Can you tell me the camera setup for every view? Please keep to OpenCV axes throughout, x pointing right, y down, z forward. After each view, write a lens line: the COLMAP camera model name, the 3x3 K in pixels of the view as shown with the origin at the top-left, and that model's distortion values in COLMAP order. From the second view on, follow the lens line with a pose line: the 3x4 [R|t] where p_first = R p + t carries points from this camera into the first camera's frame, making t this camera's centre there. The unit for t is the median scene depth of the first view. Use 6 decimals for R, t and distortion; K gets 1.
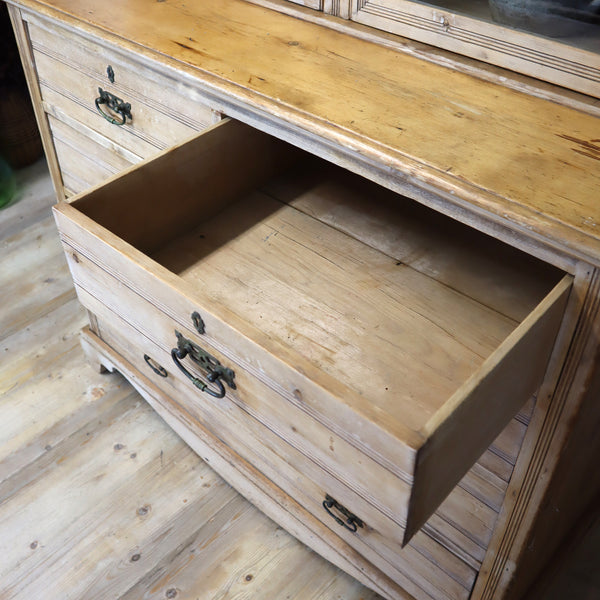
lens RADIAL K [[670.8, 0, 279.8], [0, 670.8, 292.0], [0, 0, 1]] dist [-0.015594, -0.006202]
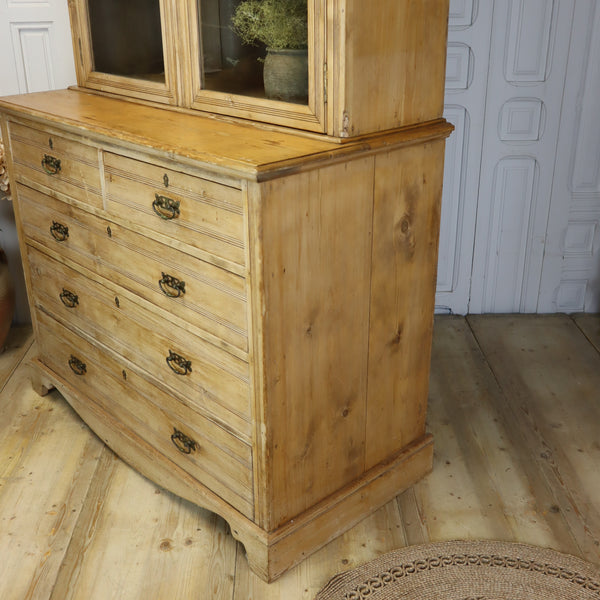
lens RADIAL K [[761.7, 0, 281.1], [0, 761.7, 298.8], [0, 0, 1]] dist [-0.037848, 0.019125]
pose [[0.997668, 0.012764, -0.067054, 0.428640], [-0.032114, 0.954619, -0.296092, 0.555118], [0.060231, 0.297555, 0.952803, -0.595121]]
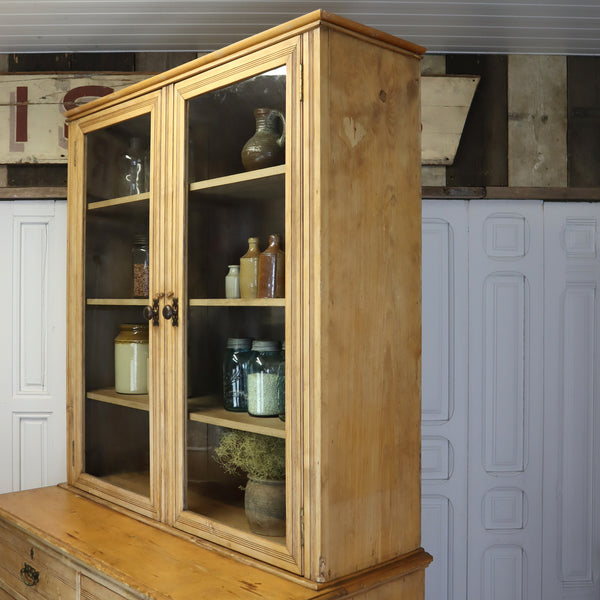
lens RADIAL K [[758.2, 0, 270.5], [0, 758.2, 300.0], [0, 0, 1]] dist [-0.067516, 0.020241]
pose [[0.997094, 0.001057, -0.076176, 0.459491], [-0.050956, 0.752564, -0.656545, 0.370752], [0.056633, 0.658518, 0.750431, -0.726915]]
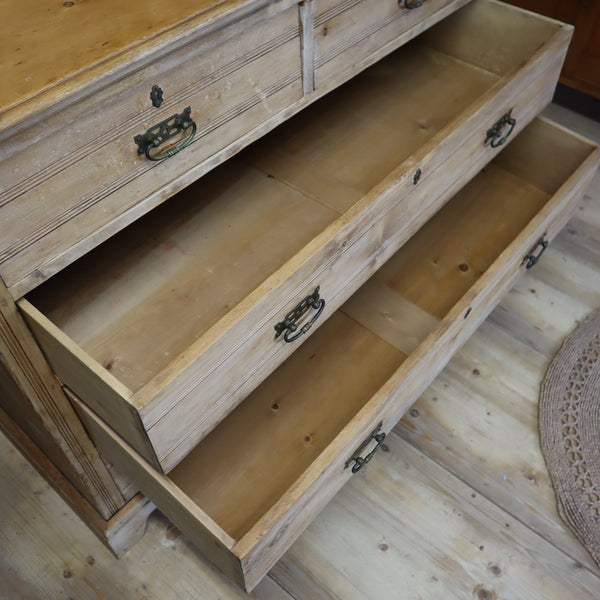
lens RADIAL K [[655.8, 0, 300.0], [0, 655.8, 300.0], [0, 0, 1]] dist [-0.088423, 0.013479]
pose [[-0.035024, -0.776886, 0.628666, -0.877859], [0.651112, 0.459485, 0.604092, -0.550522], [-0.758173, 0.430490, 0.489747, 0.633862]]
